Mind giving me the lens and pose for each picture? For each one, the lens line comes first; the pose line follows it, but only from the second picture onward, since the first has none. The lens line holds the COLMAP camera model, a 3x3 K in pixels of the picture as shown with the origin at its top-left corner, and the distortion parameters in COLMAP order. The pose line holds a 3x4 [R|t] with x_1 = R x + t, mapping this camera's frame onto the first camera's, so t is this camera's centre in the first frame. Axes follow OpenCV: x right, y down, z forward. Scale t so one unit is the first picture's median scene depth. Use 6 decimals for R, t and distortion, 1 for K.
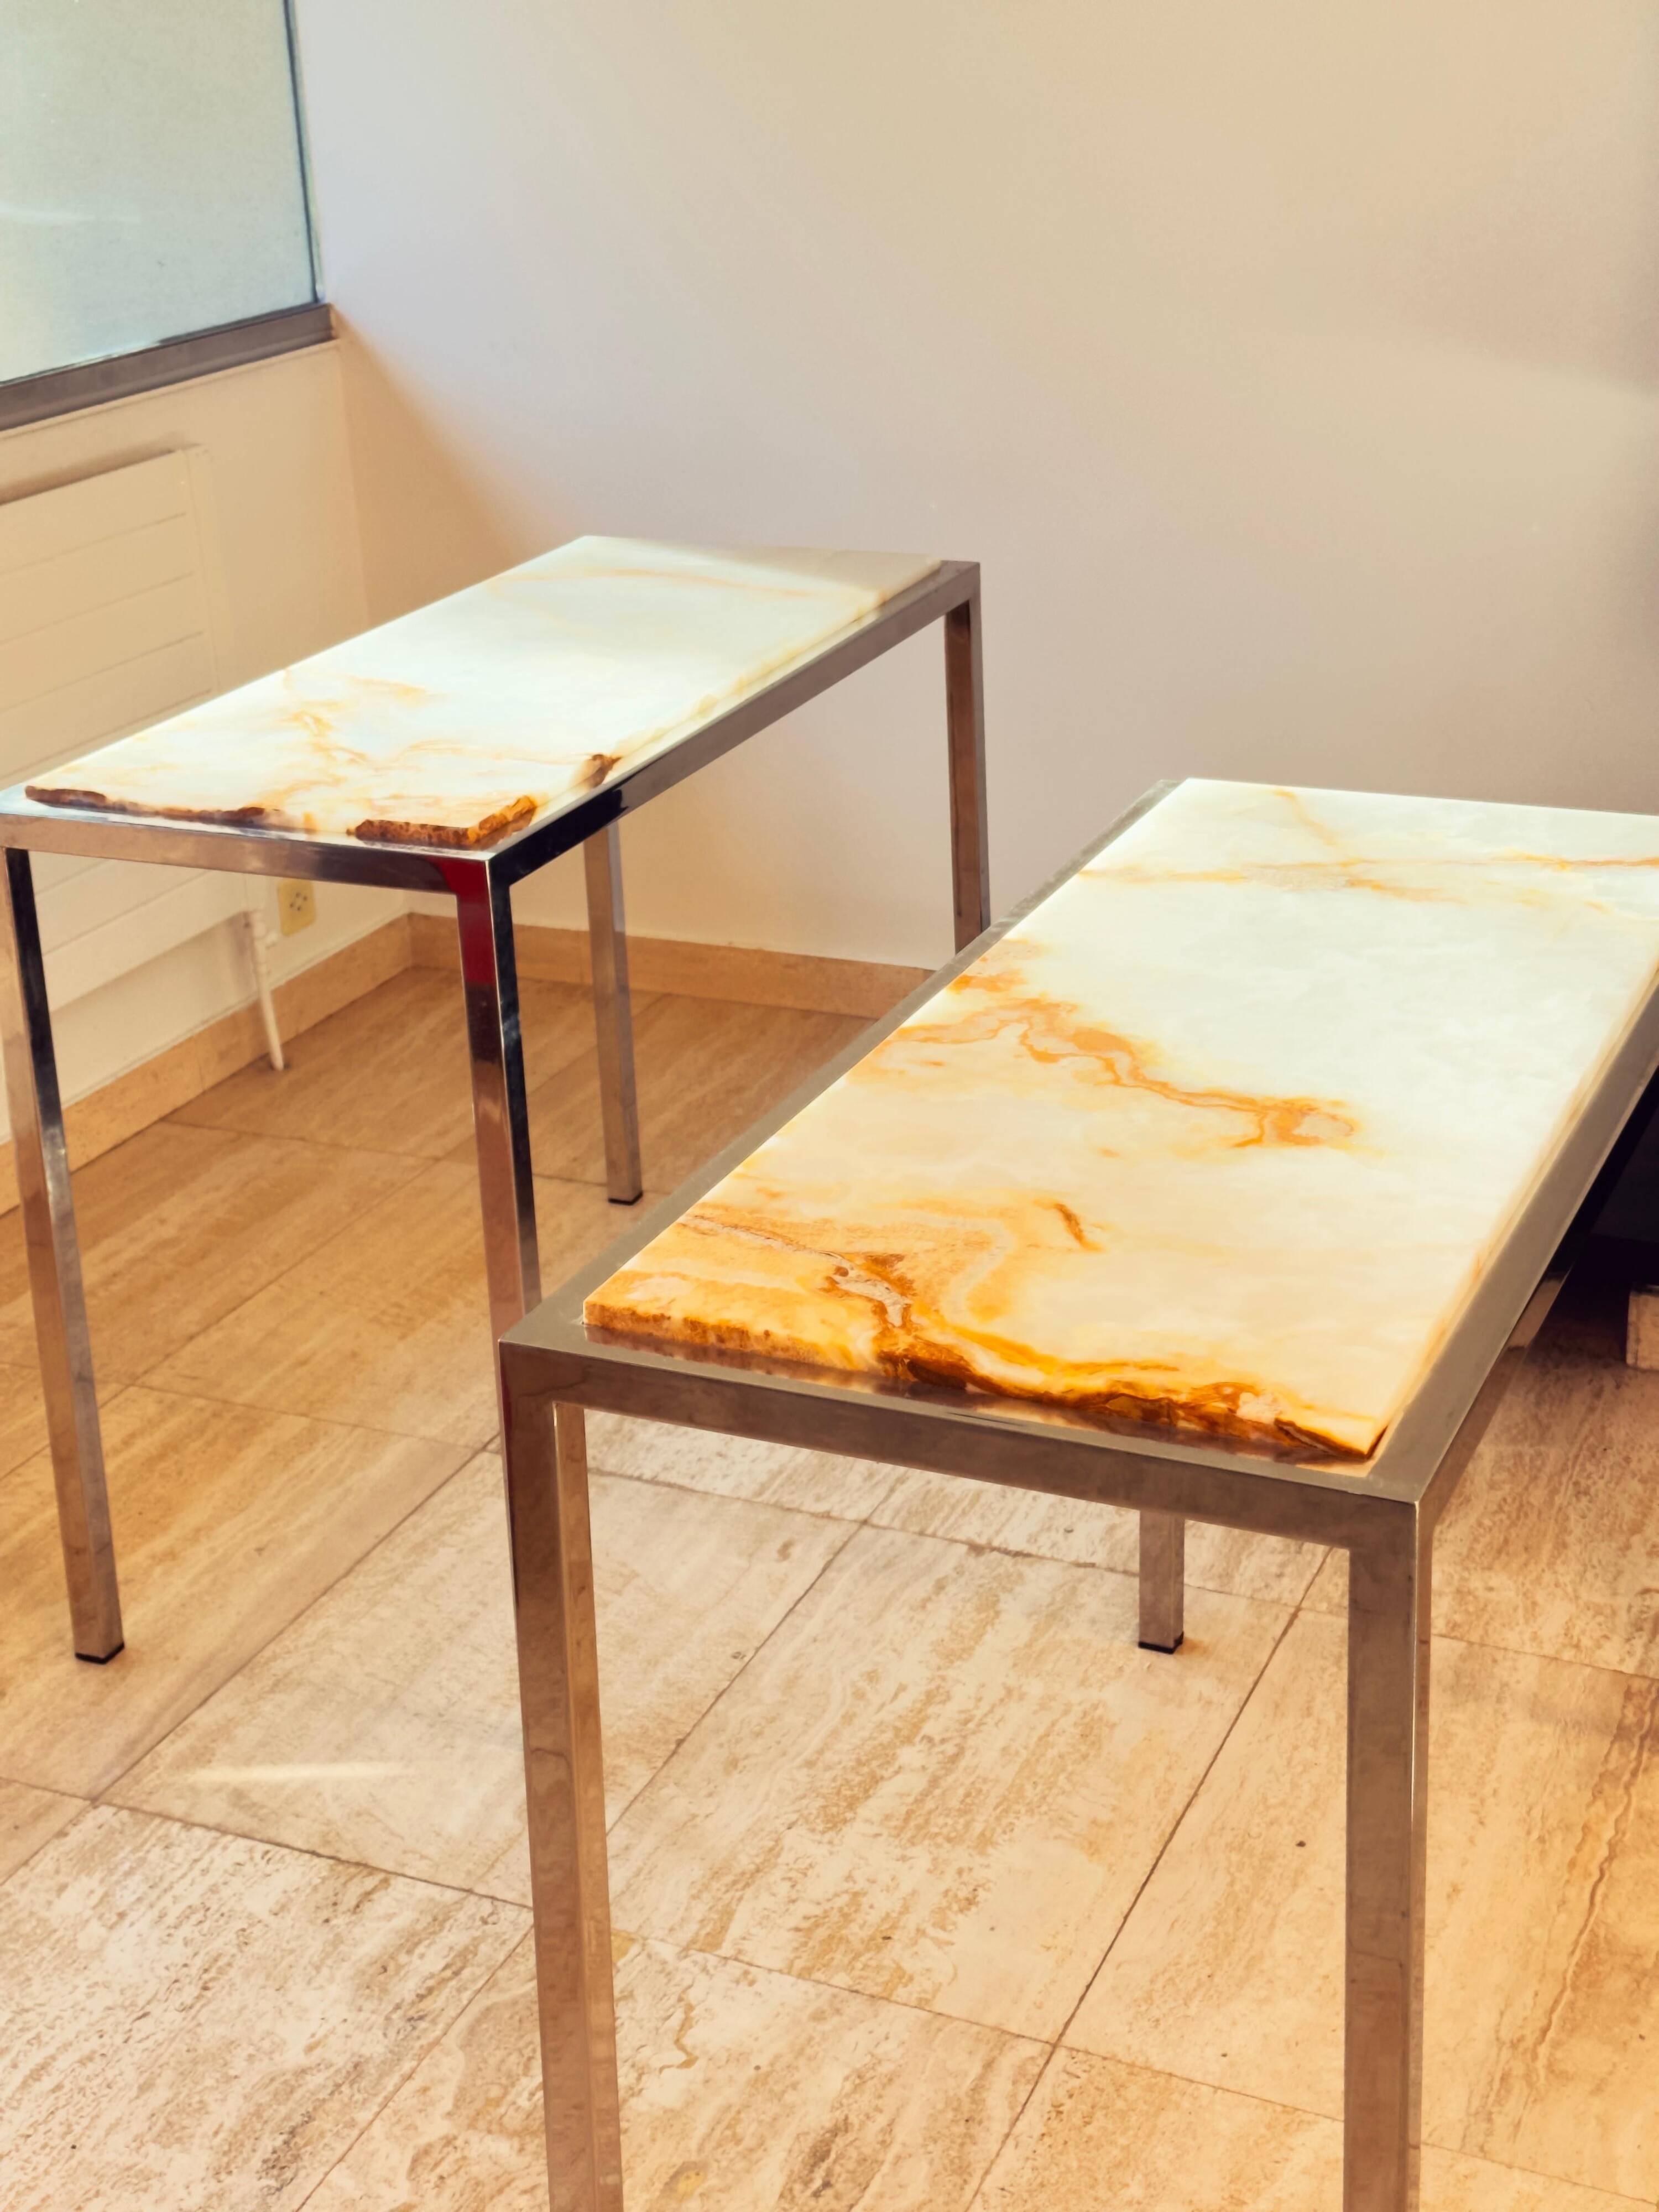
lens RADIAL K [[3104.6, 0, 803.7], [0, 3104.6, 1093.5], [0, 0, 1]] dist [0.136427, 0.000000]
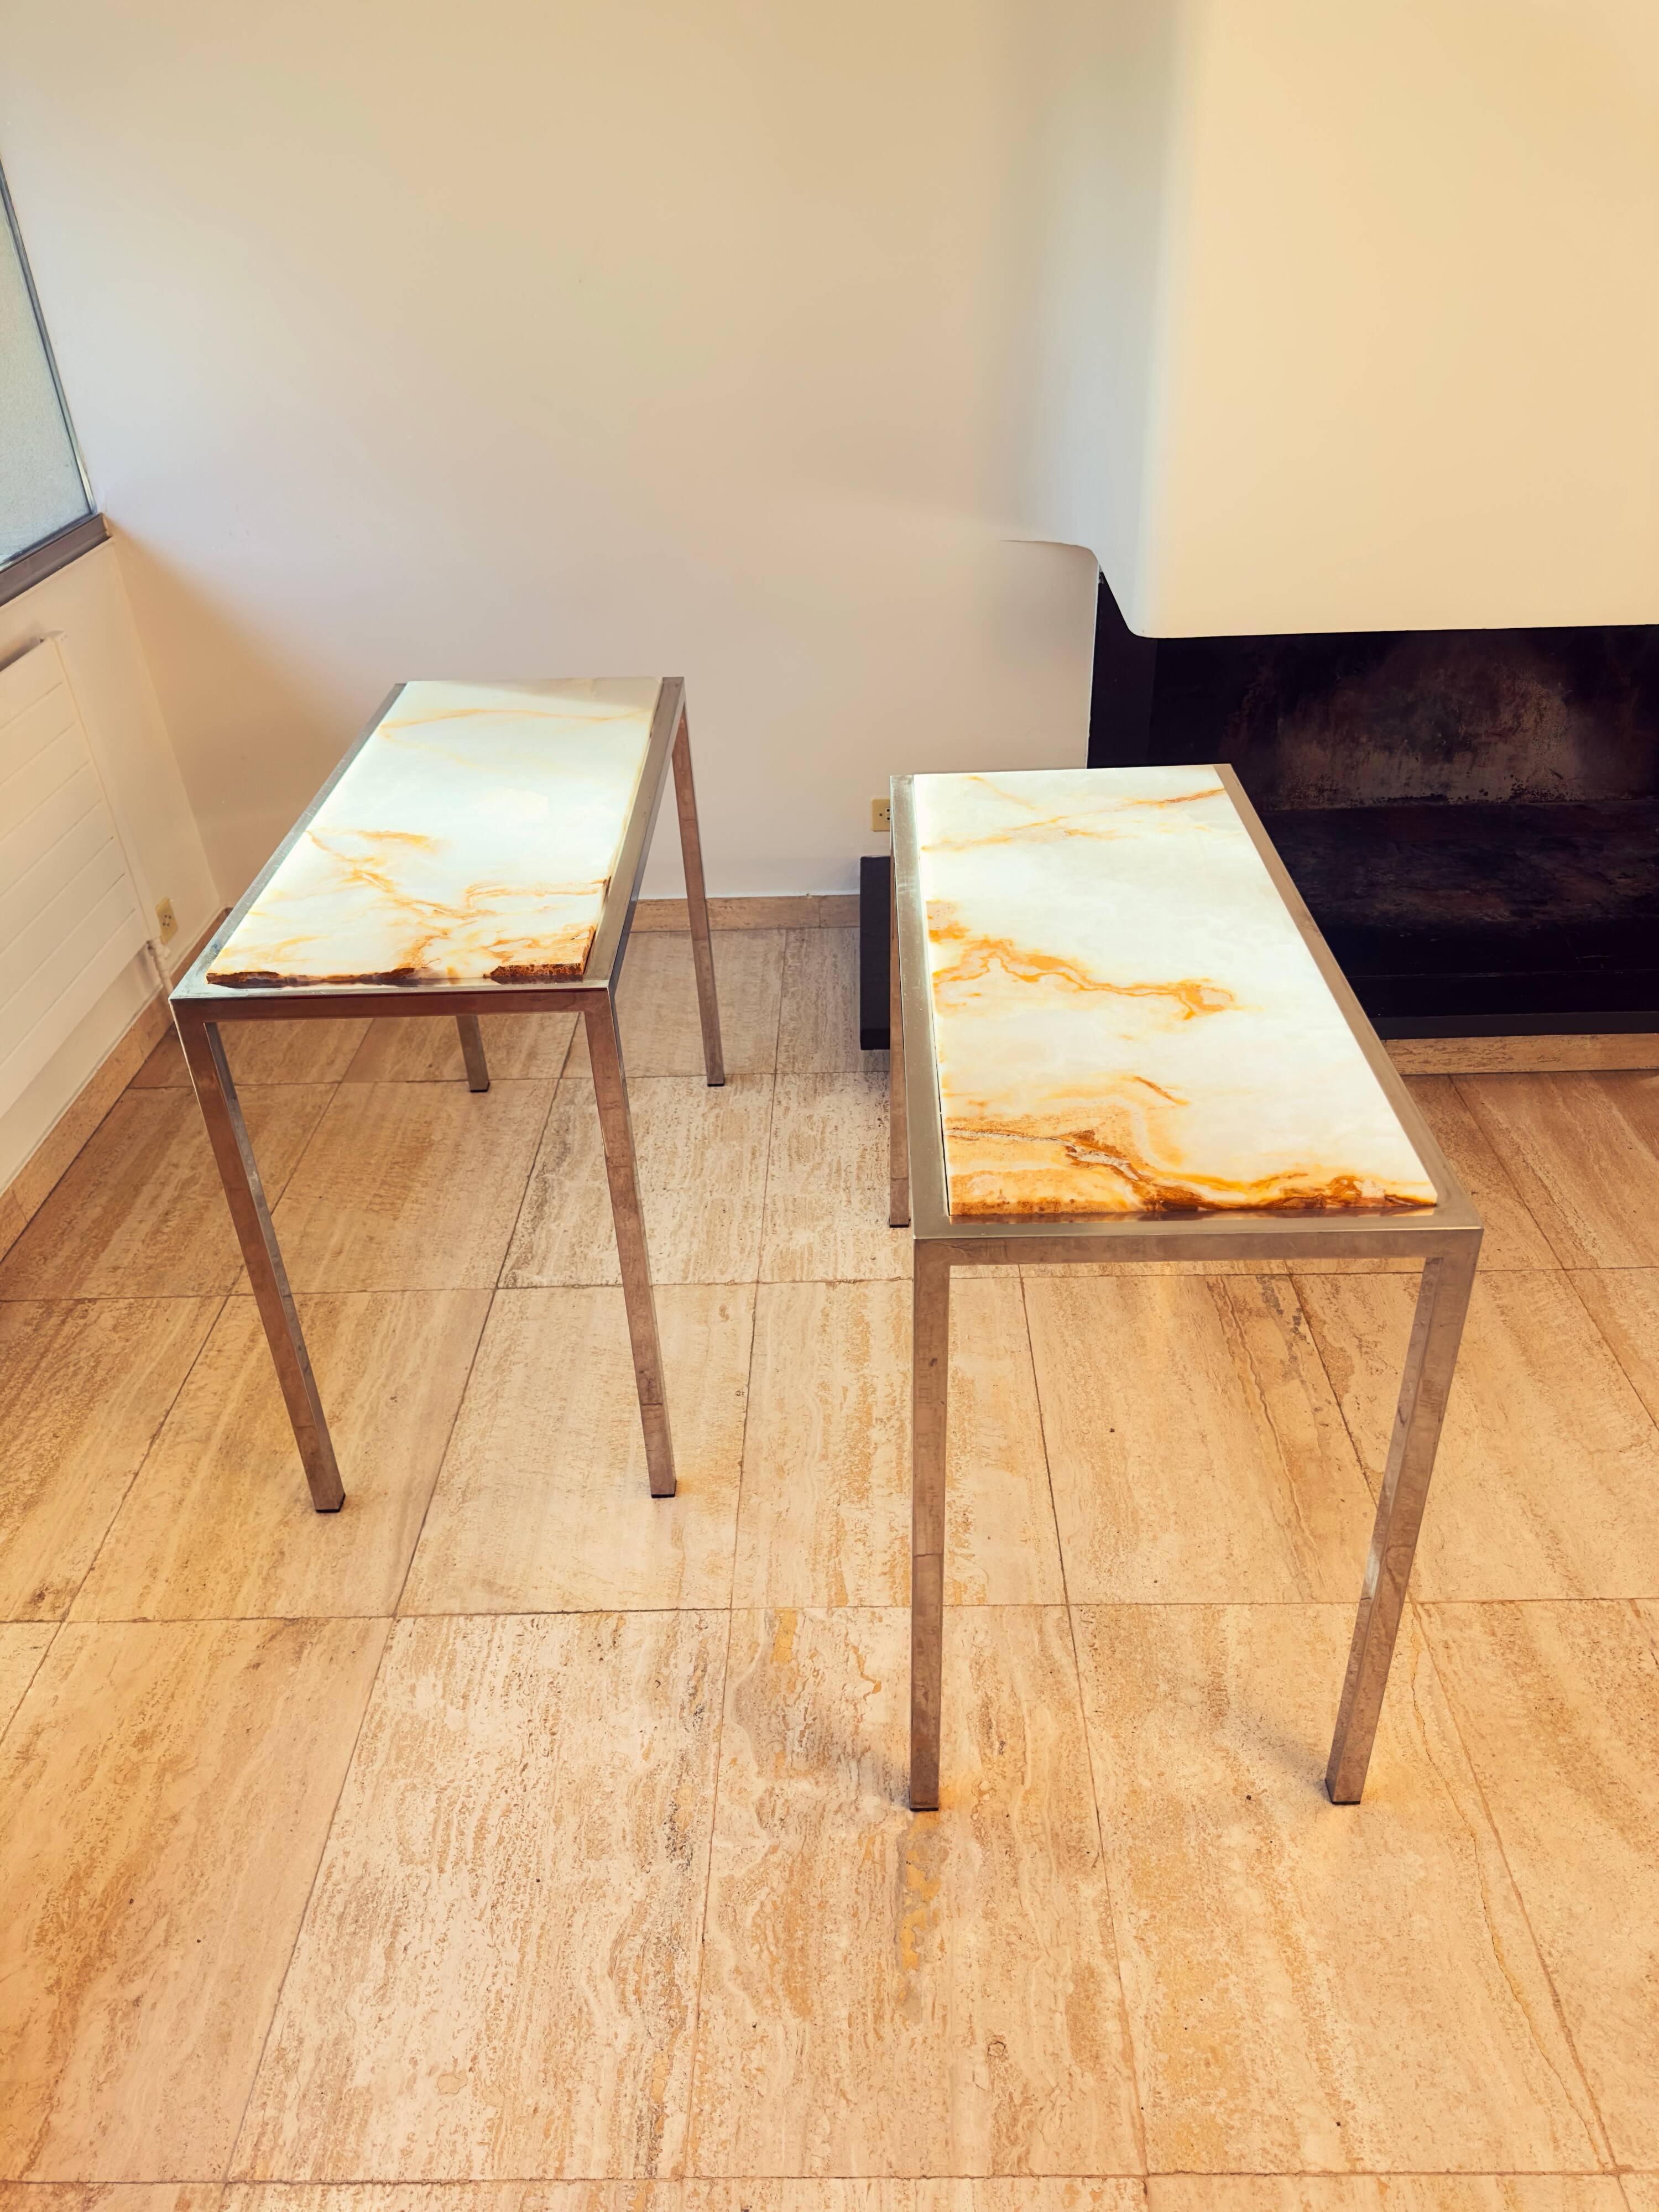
lens RADIAL K [[1577.0, 0, 846.1], [0, 1577.0, 1099.9], [0, 0, 1]] dist [0.065142, -0.081730]
pose [[0.913612, -0.212071, 0.346900, -0.265256], [0.146642, 0.967641, 0.205348, -0.157914], [-0.379223, -0.136738, 0.915146, 0.273167]]
